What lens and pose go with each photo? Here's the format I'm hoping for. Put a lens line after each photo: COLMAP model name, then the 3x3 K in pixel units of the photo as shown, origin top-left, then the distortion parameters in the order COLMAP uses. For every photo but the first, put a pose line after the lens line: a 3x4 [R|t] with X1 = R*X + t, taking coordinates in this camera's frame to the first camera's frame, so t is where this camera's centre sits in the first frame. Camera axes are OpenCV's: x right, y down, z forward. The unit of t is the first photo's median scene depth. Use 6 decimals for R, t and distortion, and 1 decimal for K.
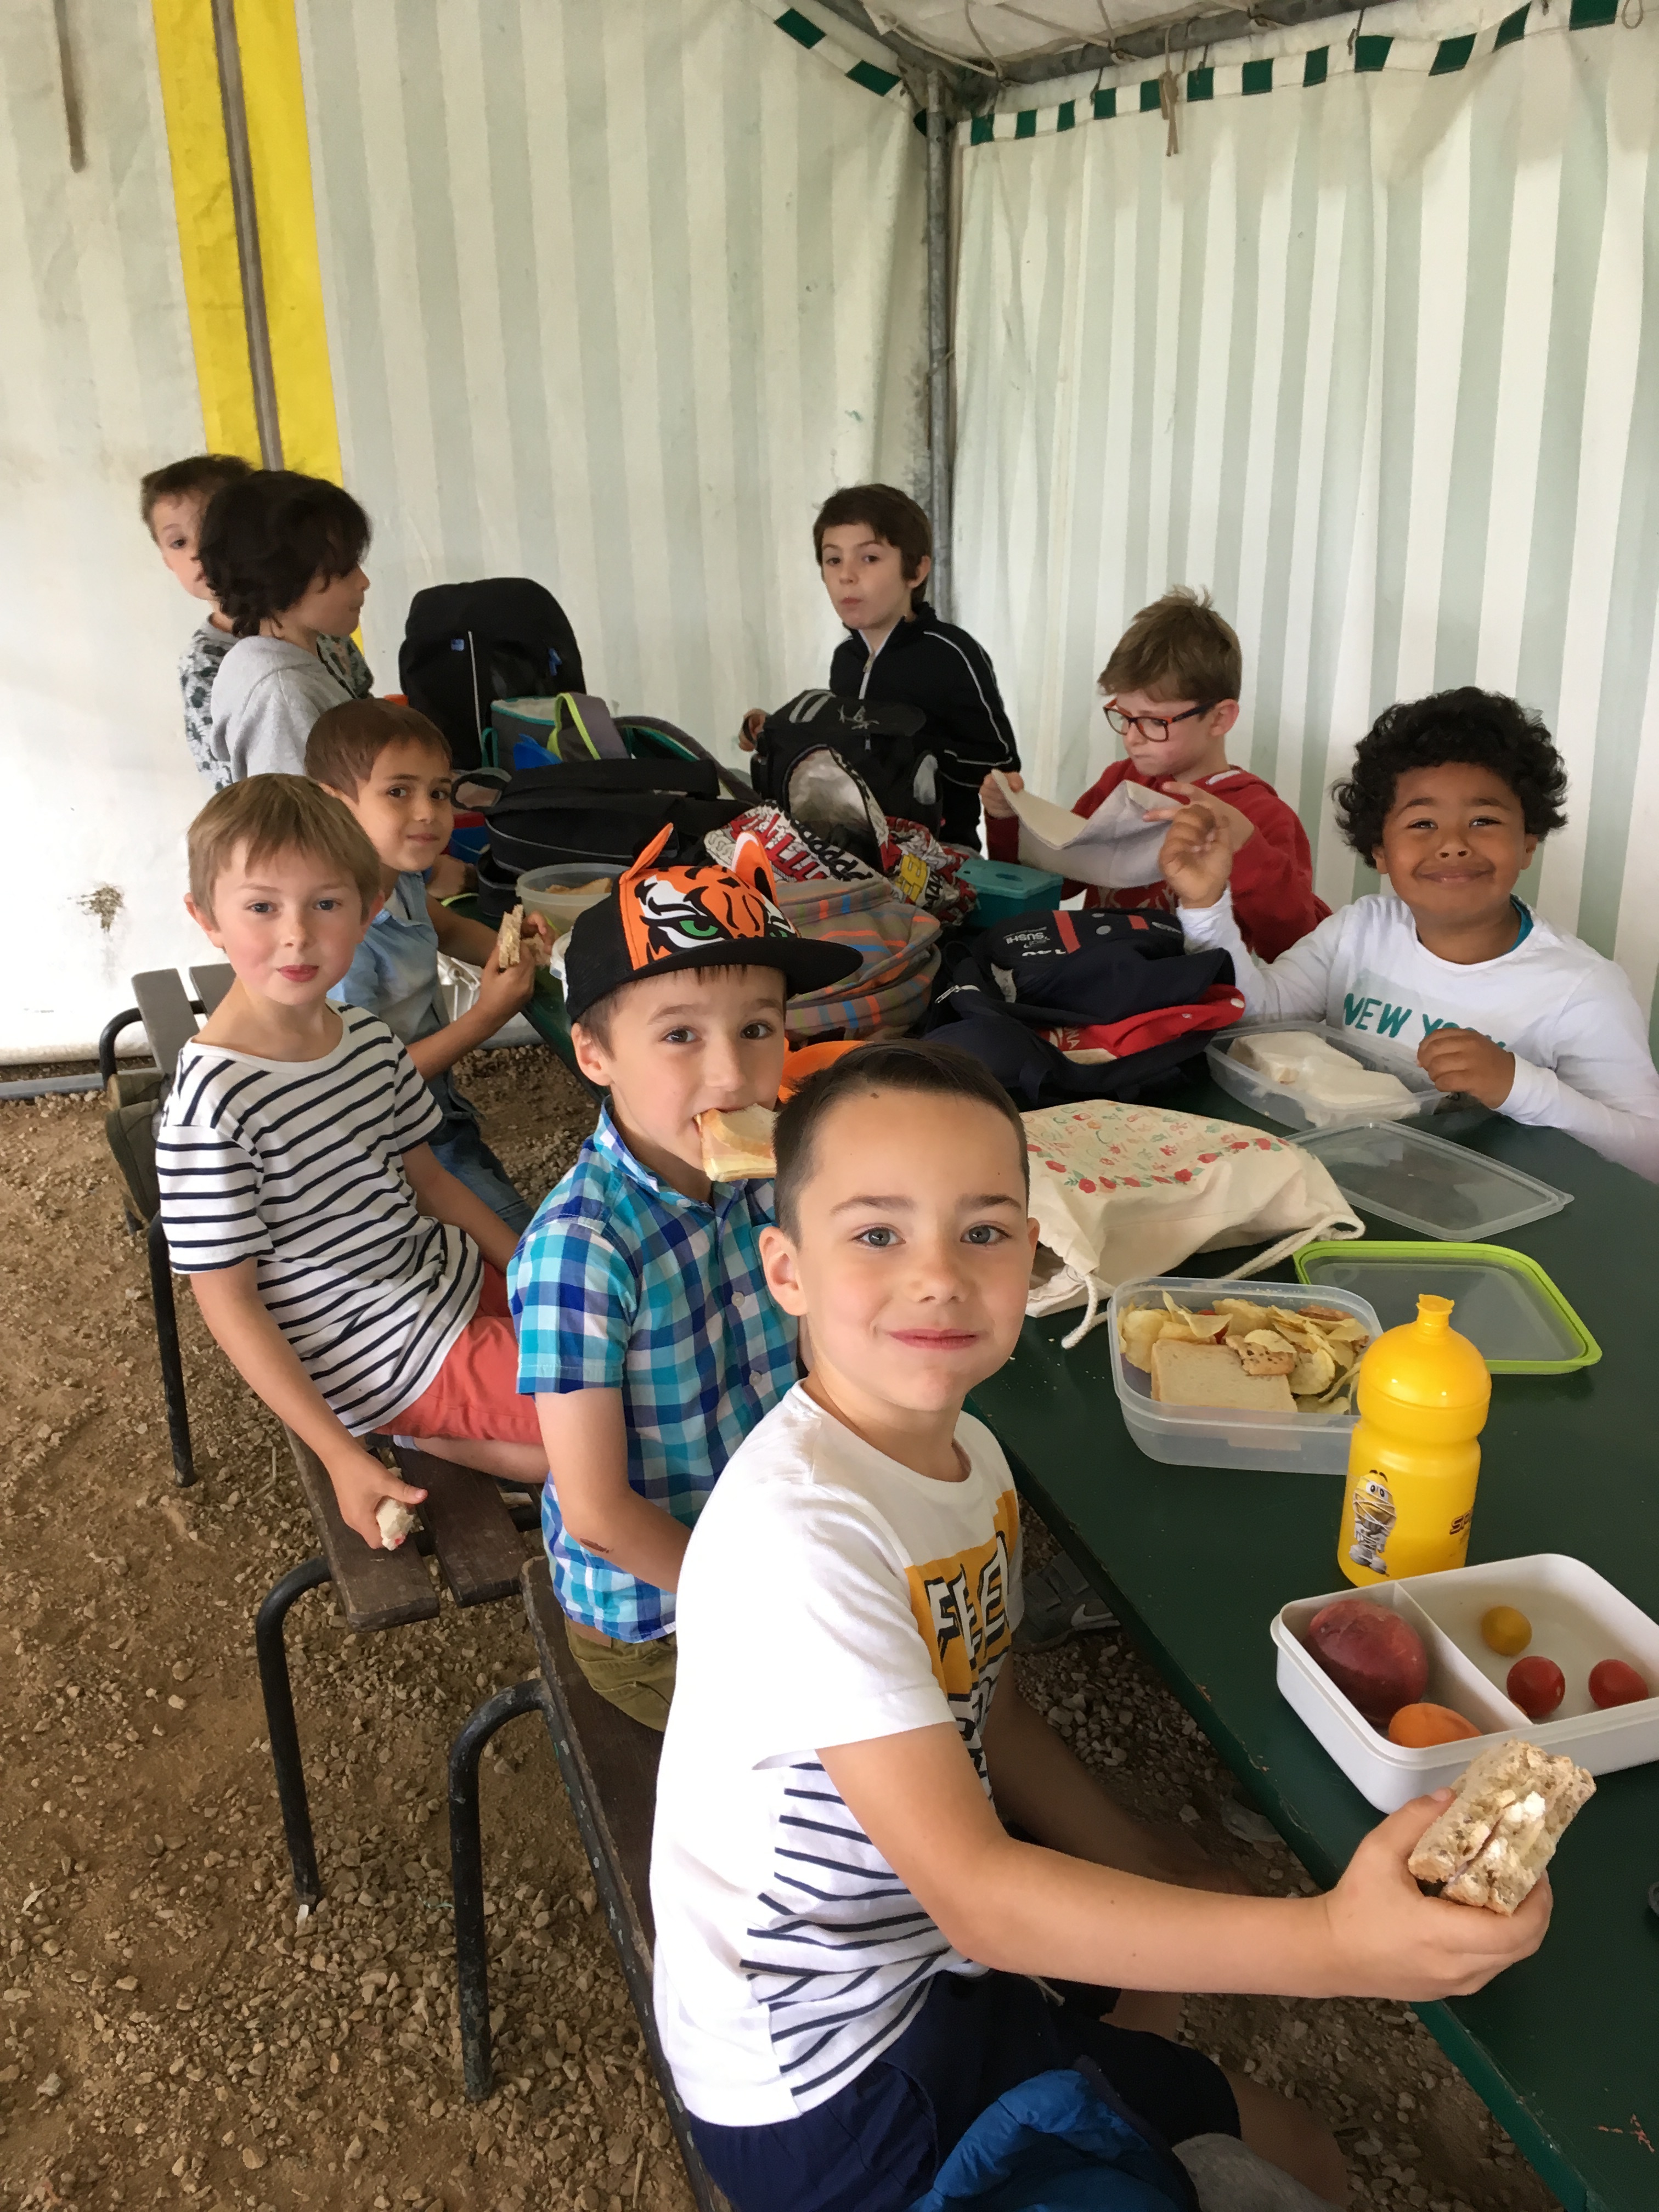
lens RADIAL K [[1907.1, 0, 829.5], [0, 1907.1, 1106.0], [0, 0, 1]] dist [0.059638, -0.090471]
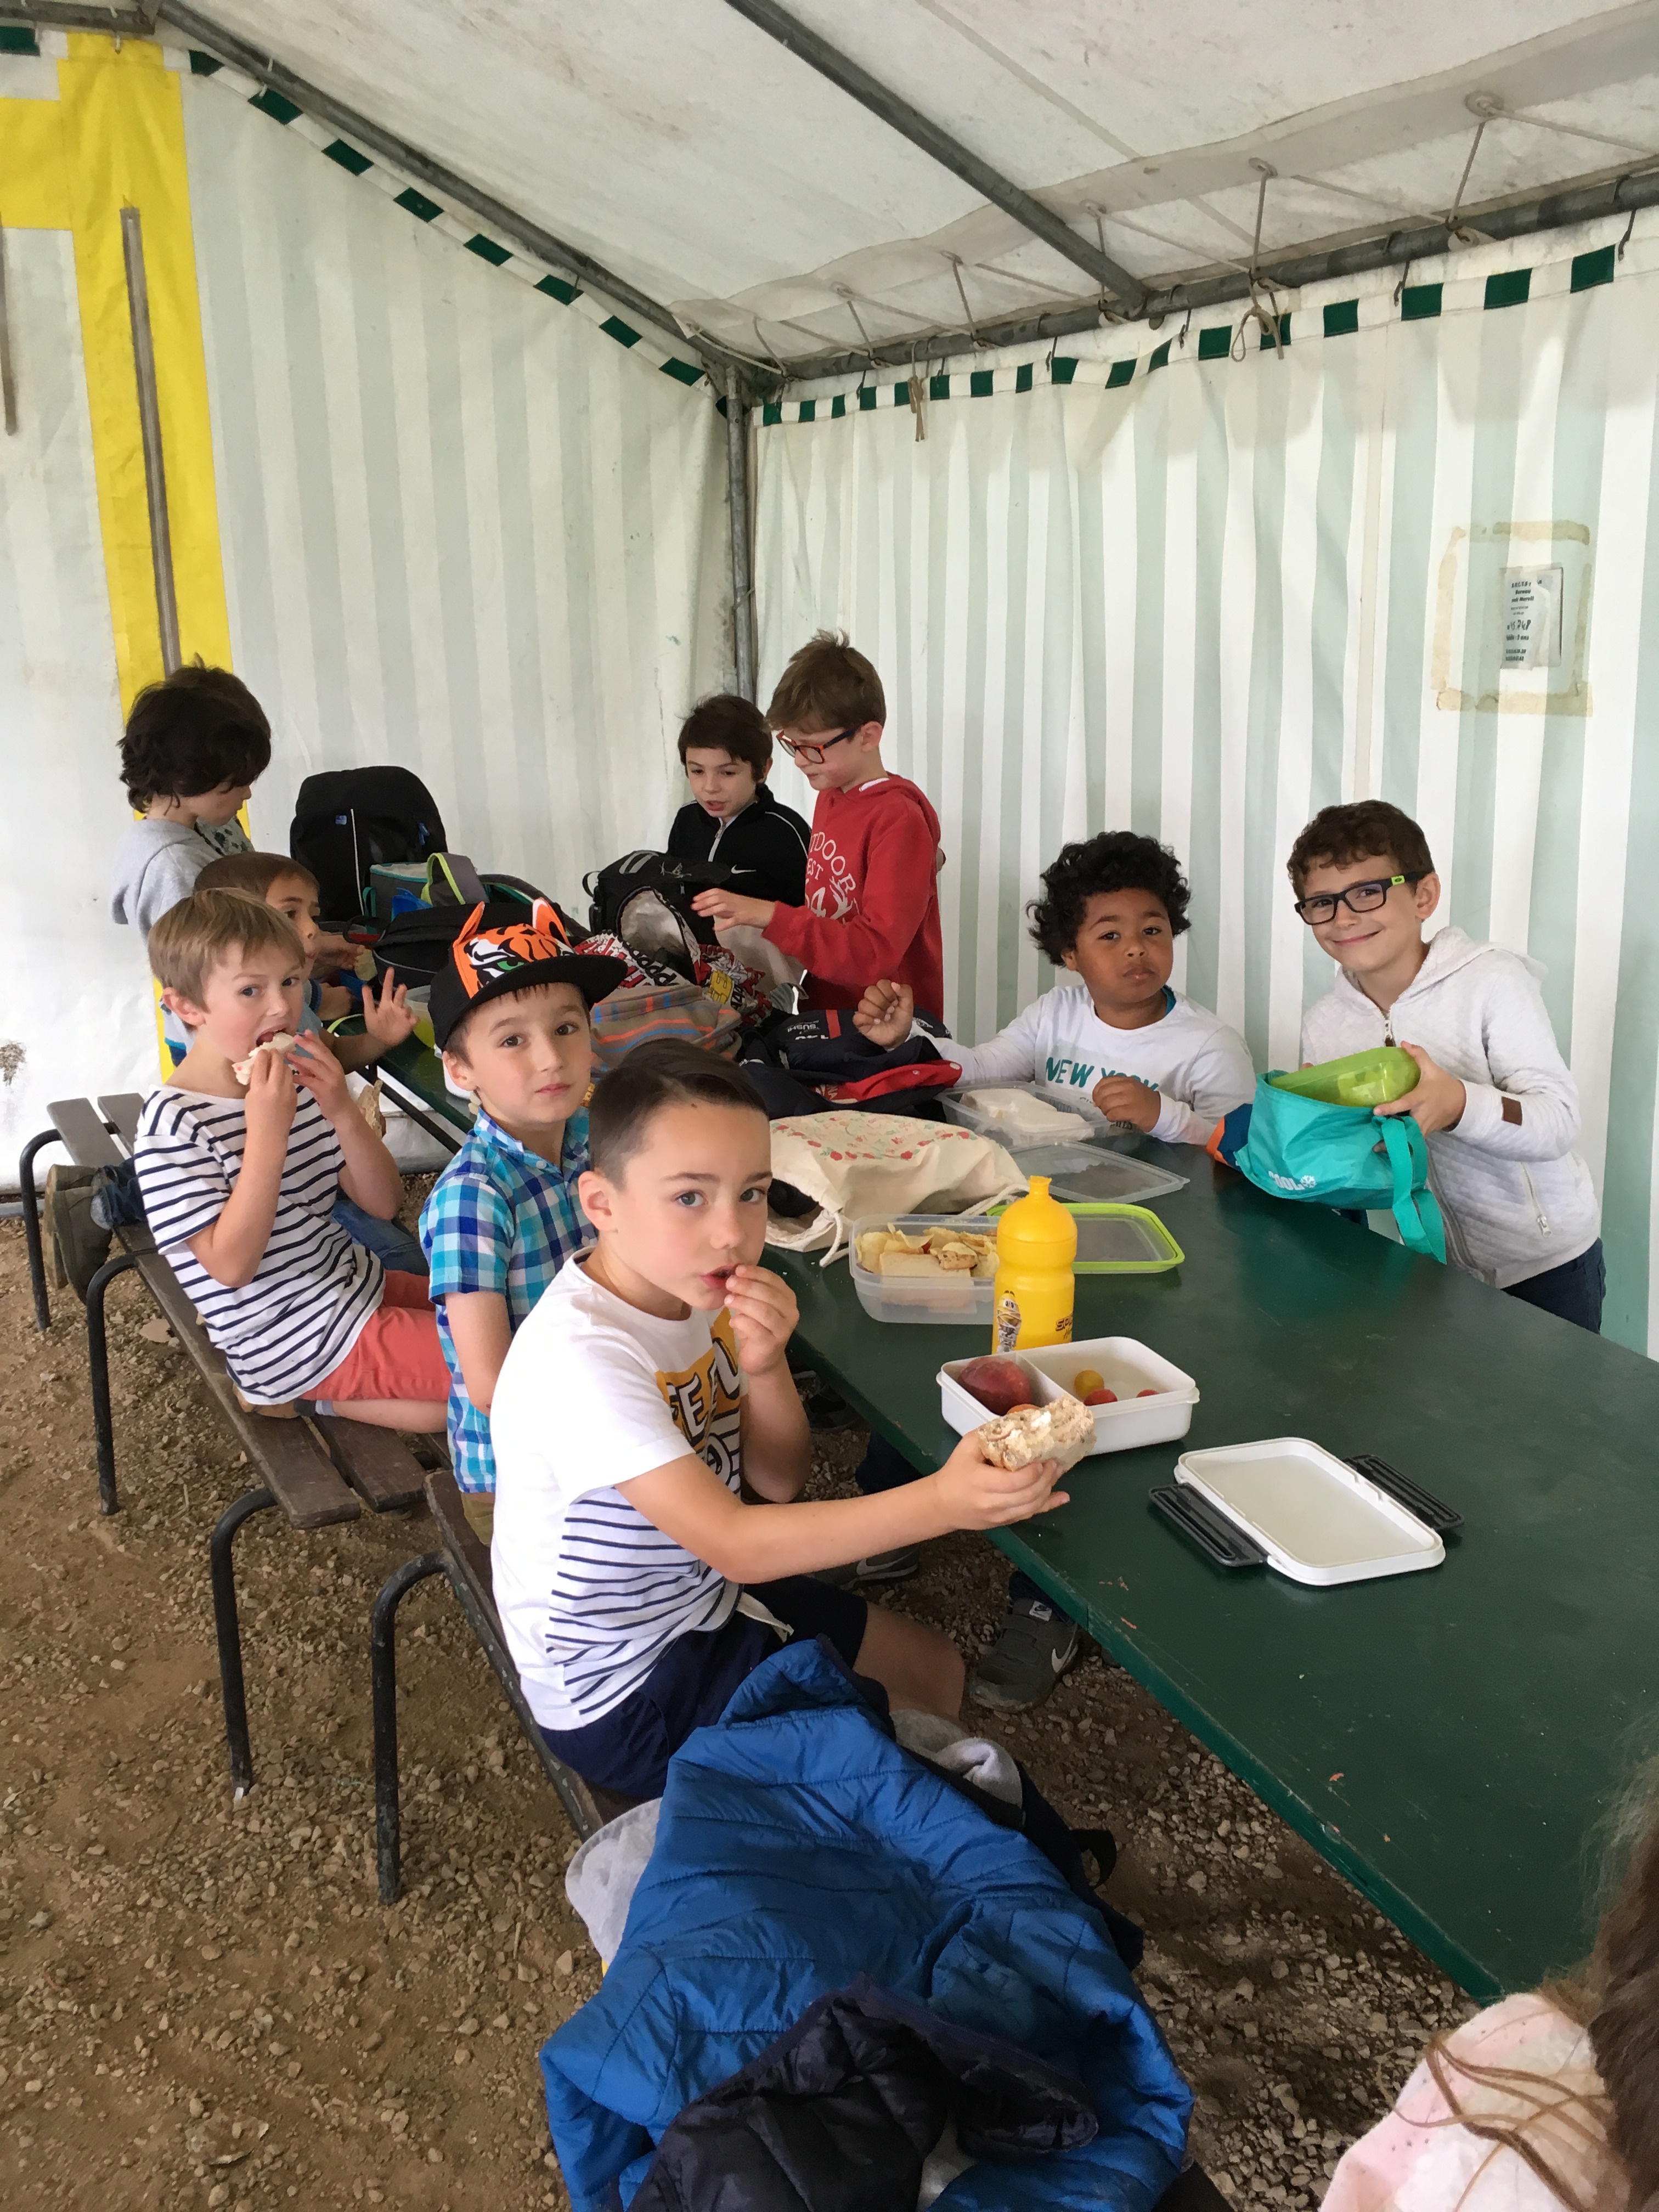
lens RADIAL K [[1907.1, 0, 829.5], [0, 1907.1, 1106.0], [0, 0, 1]] dist [0.059638, -0.090471]
pose [[0.996052, -0.015190, 0.087465, 0.004449], [0.024685, 0.993787, -0.108528, 0.113034], [-0.085273, 0.110258, 0.990238, -0.292043]]
